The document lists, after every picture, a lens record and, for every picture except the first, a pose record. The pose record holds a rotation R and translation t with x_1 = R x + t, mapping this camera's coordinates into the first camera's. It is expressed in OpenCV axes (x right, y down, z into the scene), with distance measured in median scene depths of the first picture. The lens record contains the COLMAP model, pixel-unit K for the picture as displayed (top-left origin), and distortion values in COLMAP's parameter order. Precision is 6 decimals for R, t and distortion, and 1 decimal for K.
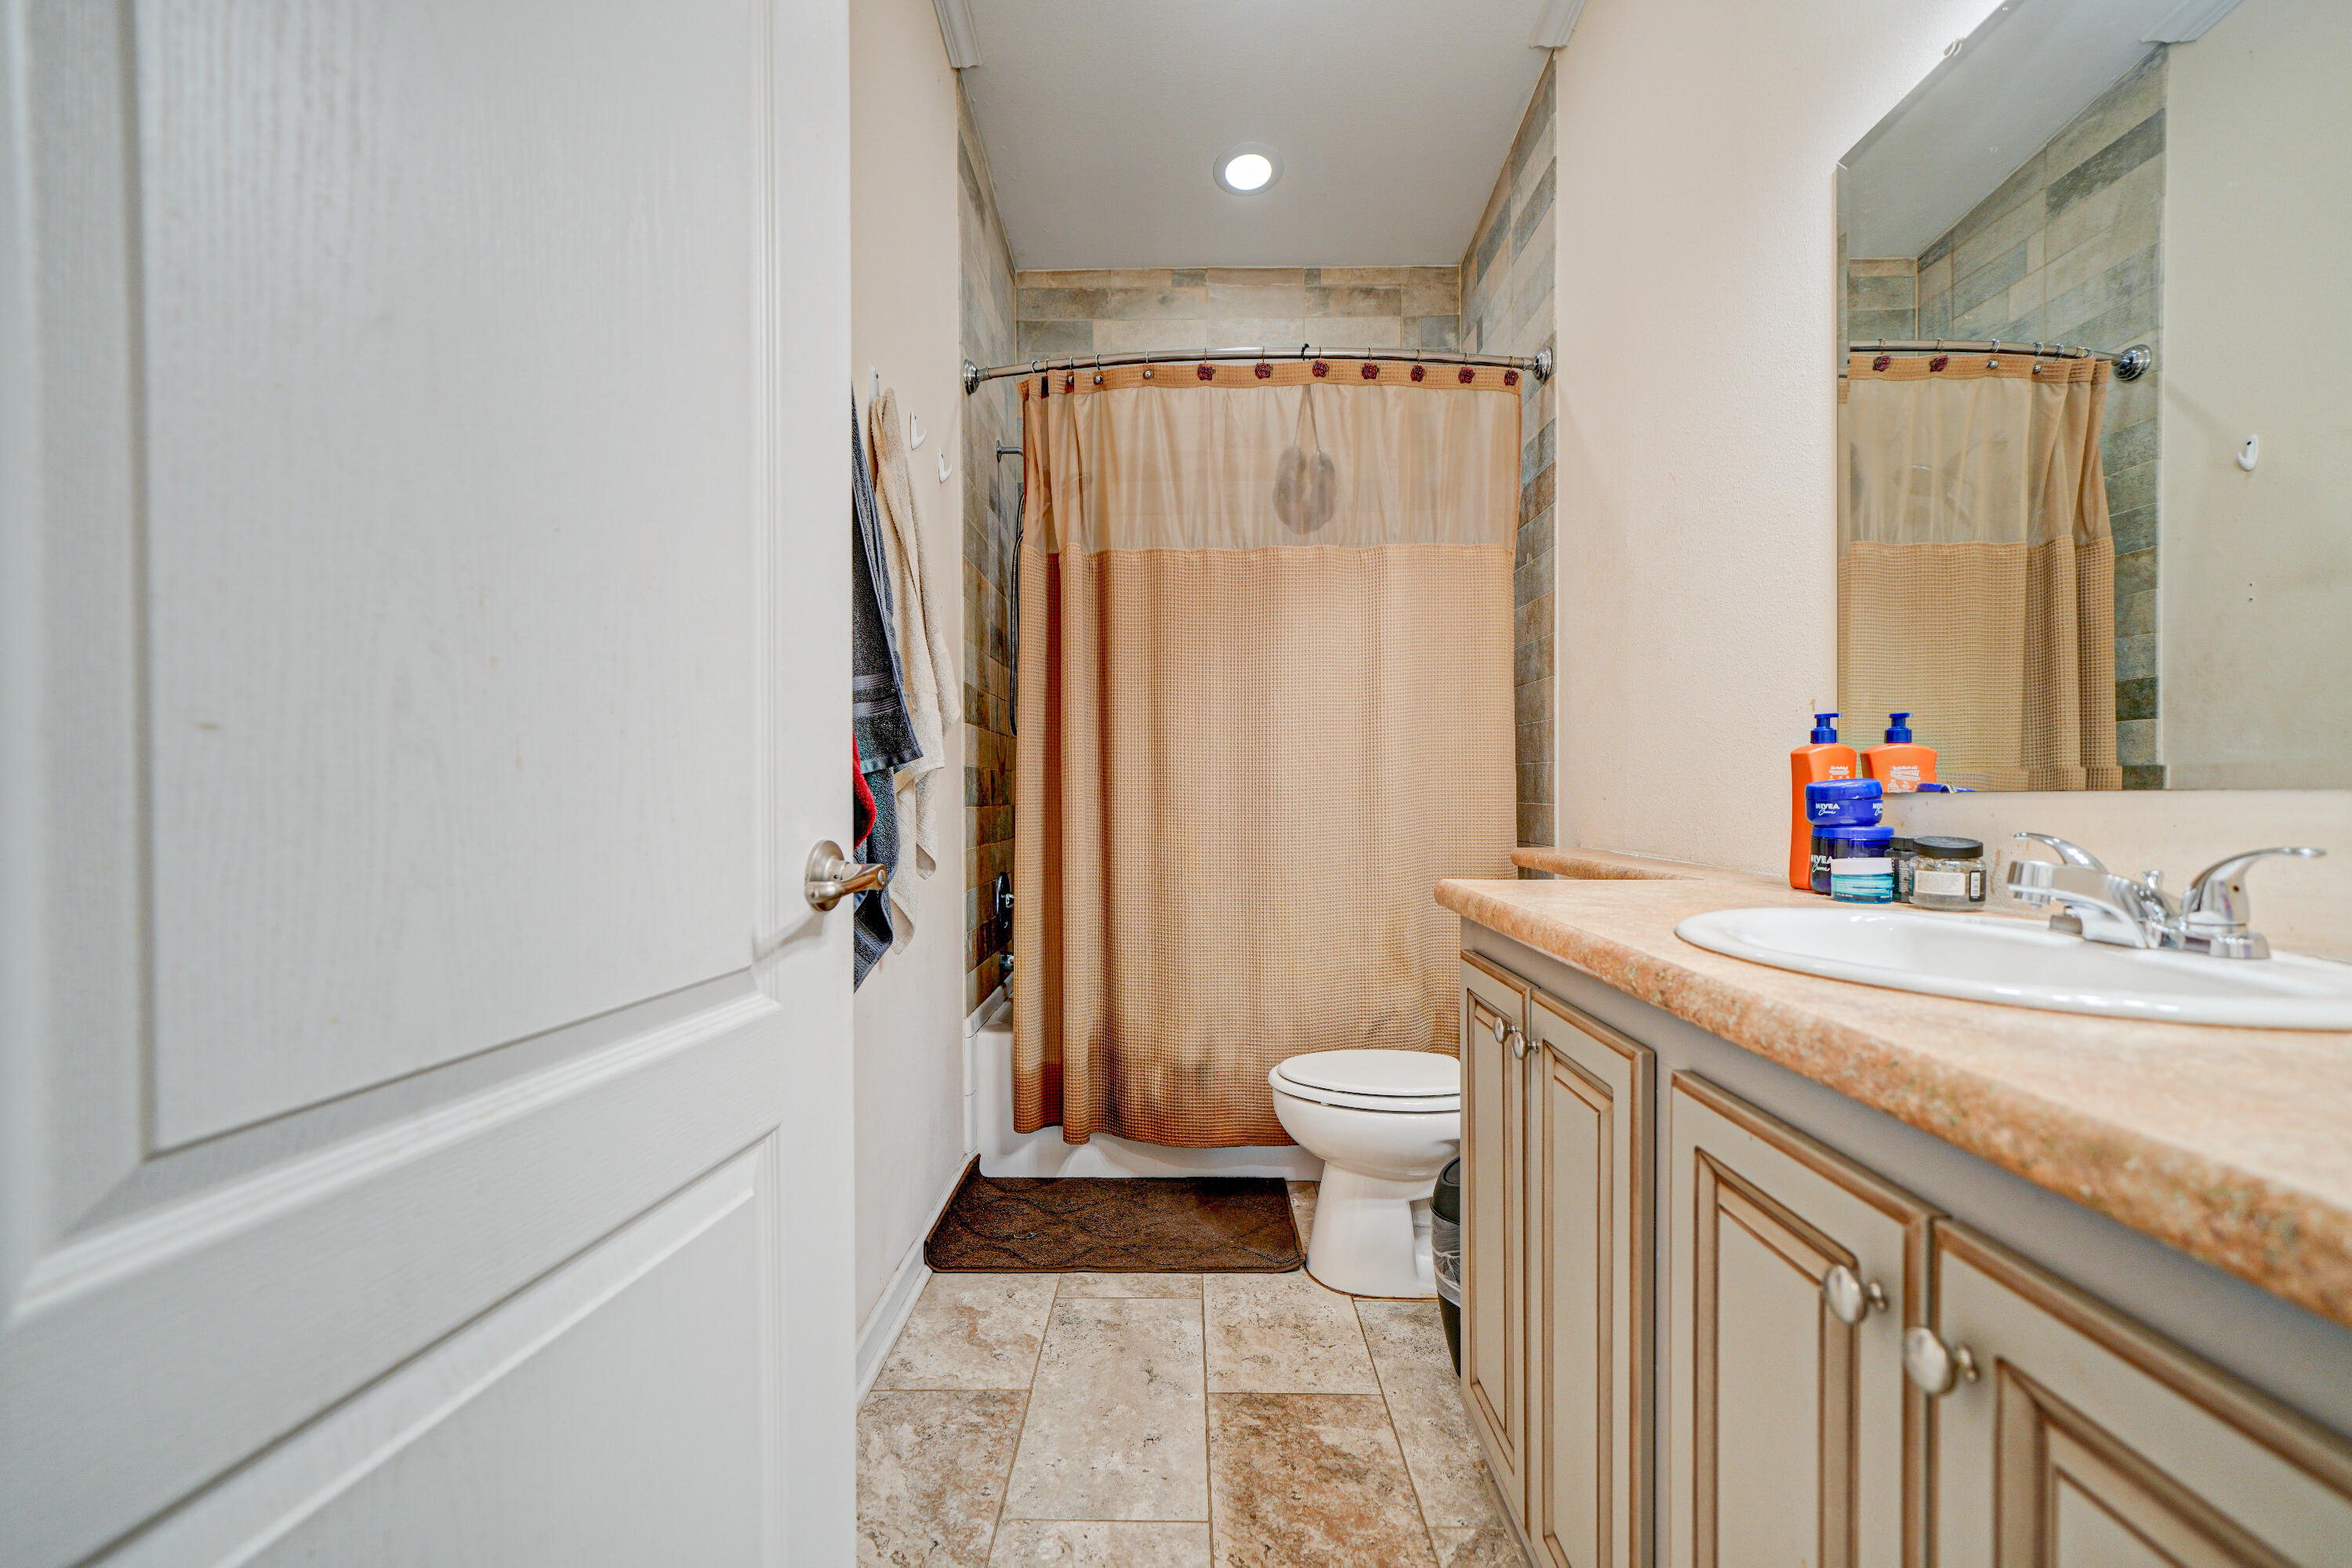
lens RADIAL K [[1022.6, 0, 1151.7], [0, 1022.6, 805.1], [0, 0, 1]] dist [0.003005, 0.000857]
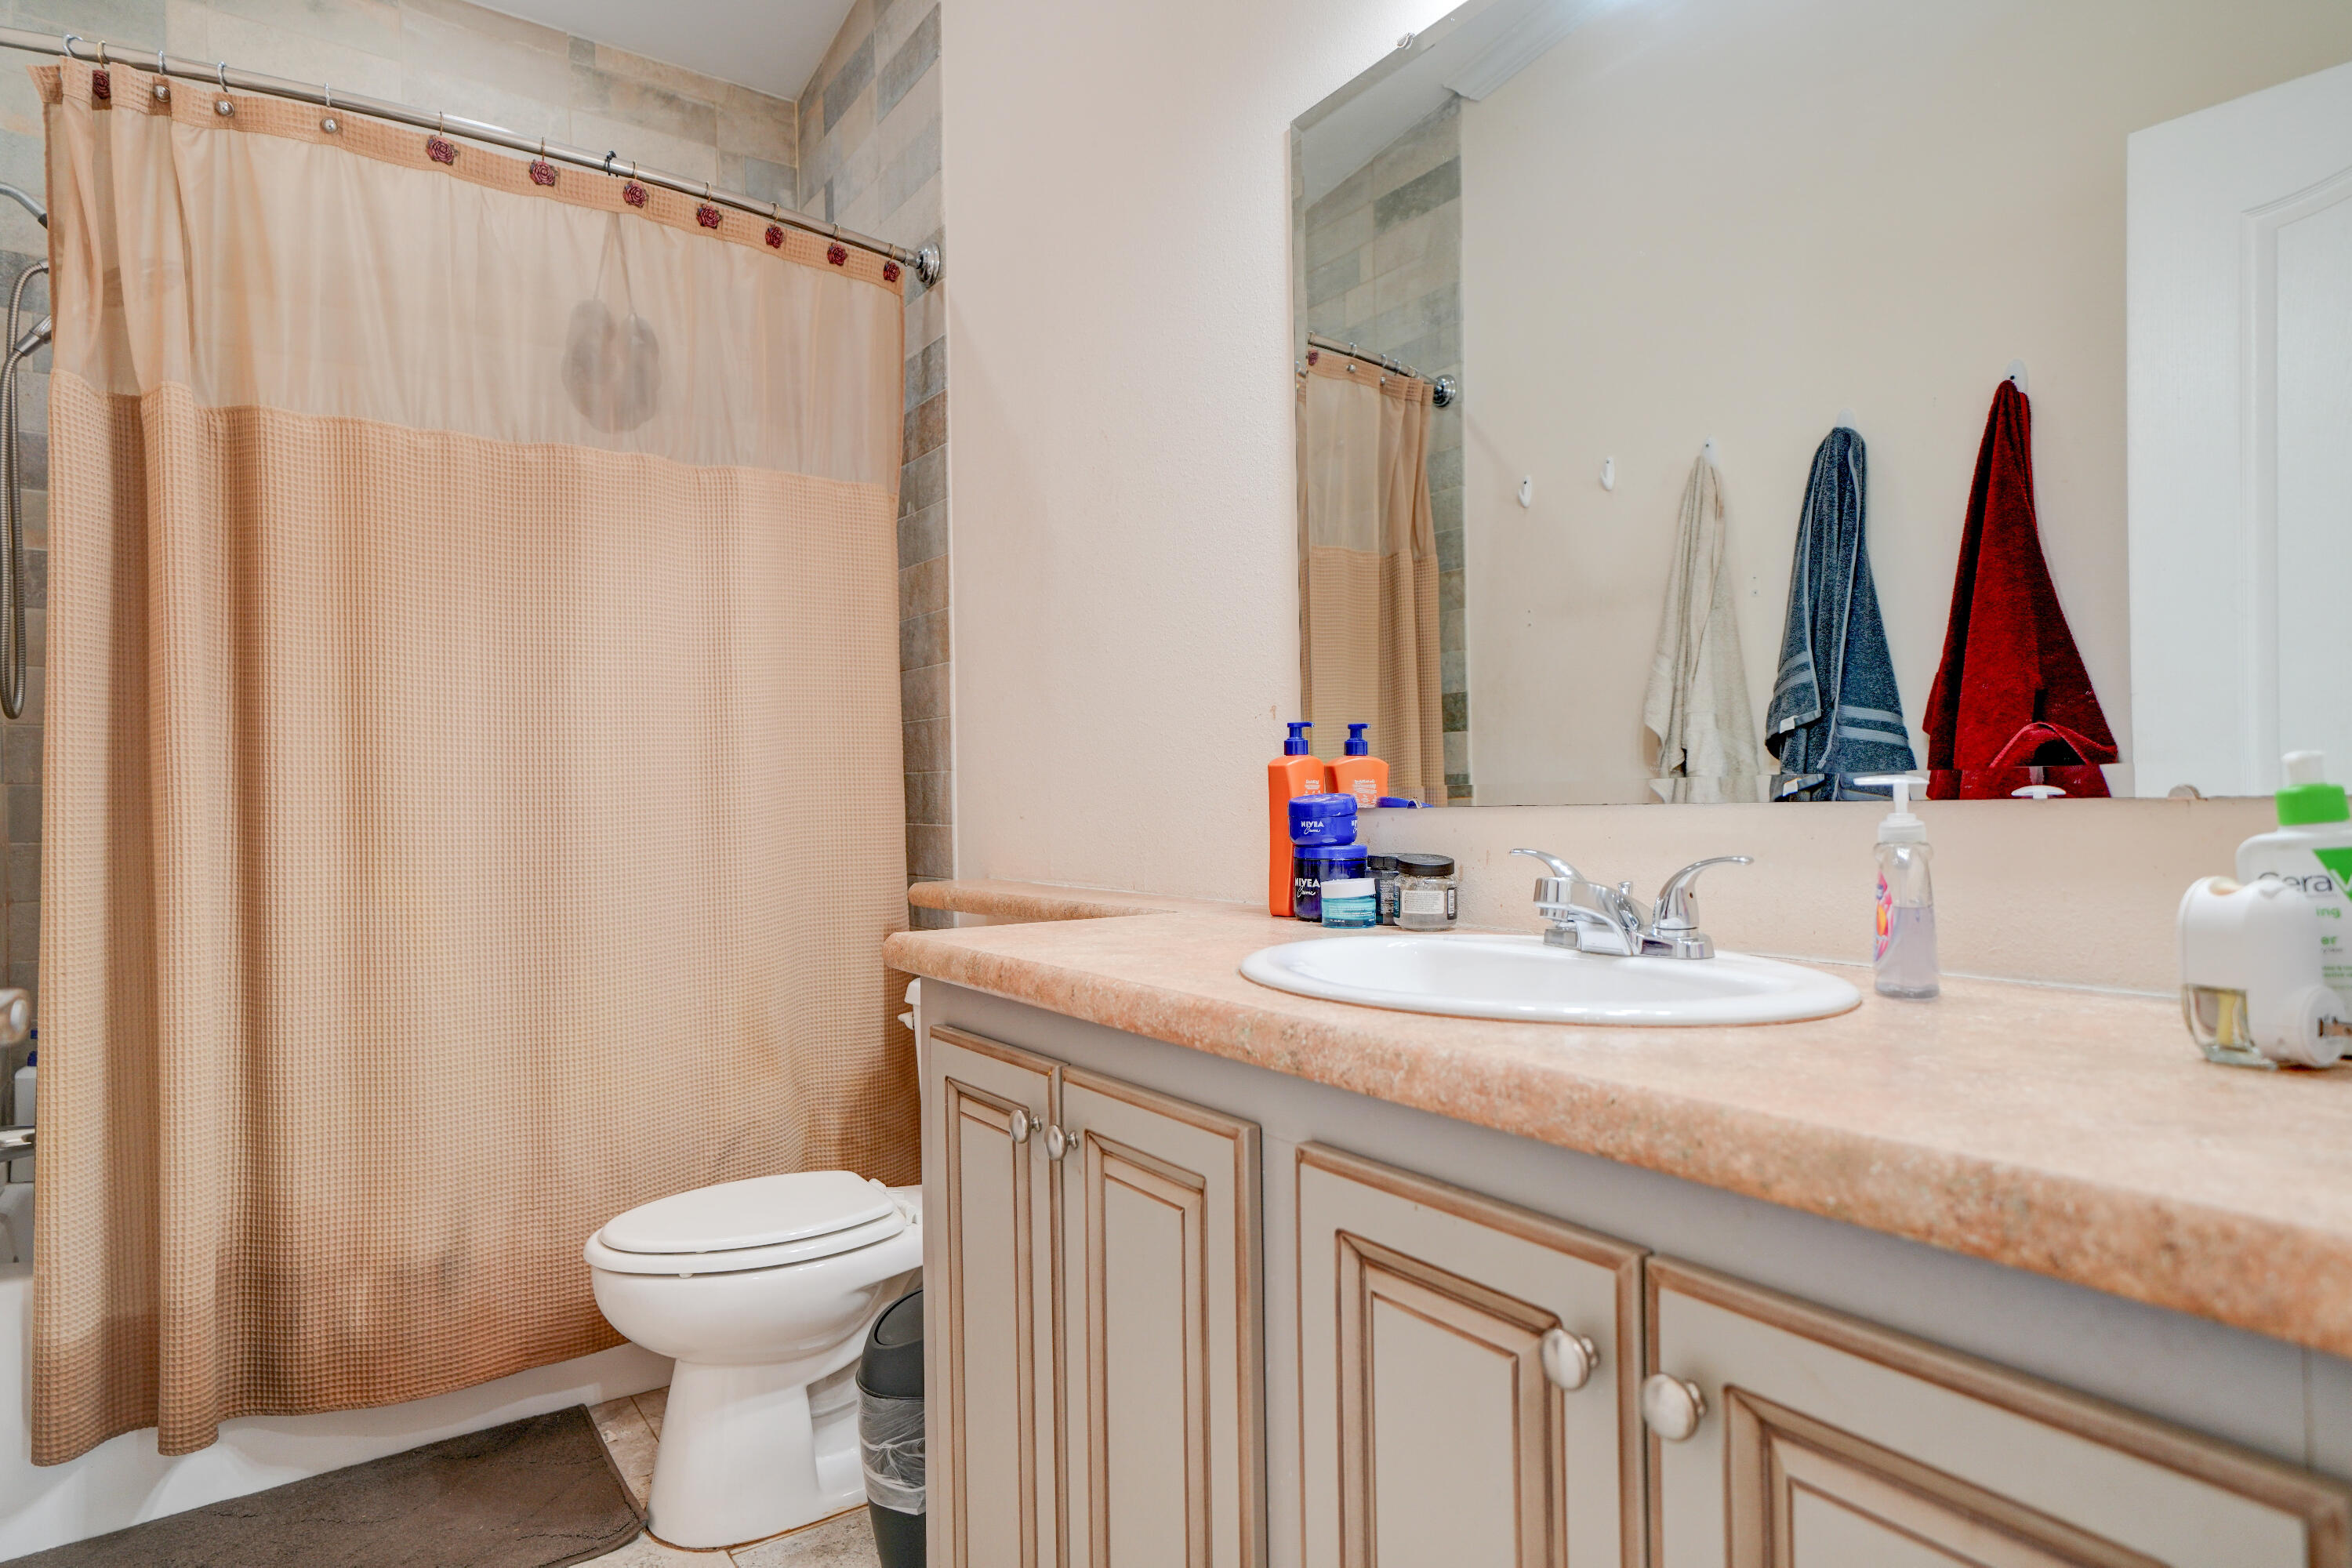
lens RADIAL K [[1362.5, 0, 1181.3], [0, 1362.5, 795.0], [0, 0, 1]] dist [0.019386, 0.011302]
pose [[0.798716, -0.009152, 0.601638, -0.098601], [0.021066, 0.999697, -0.012759, -0.007159], [-0.601339, 0.022865, 0.798667, 0.059290]]
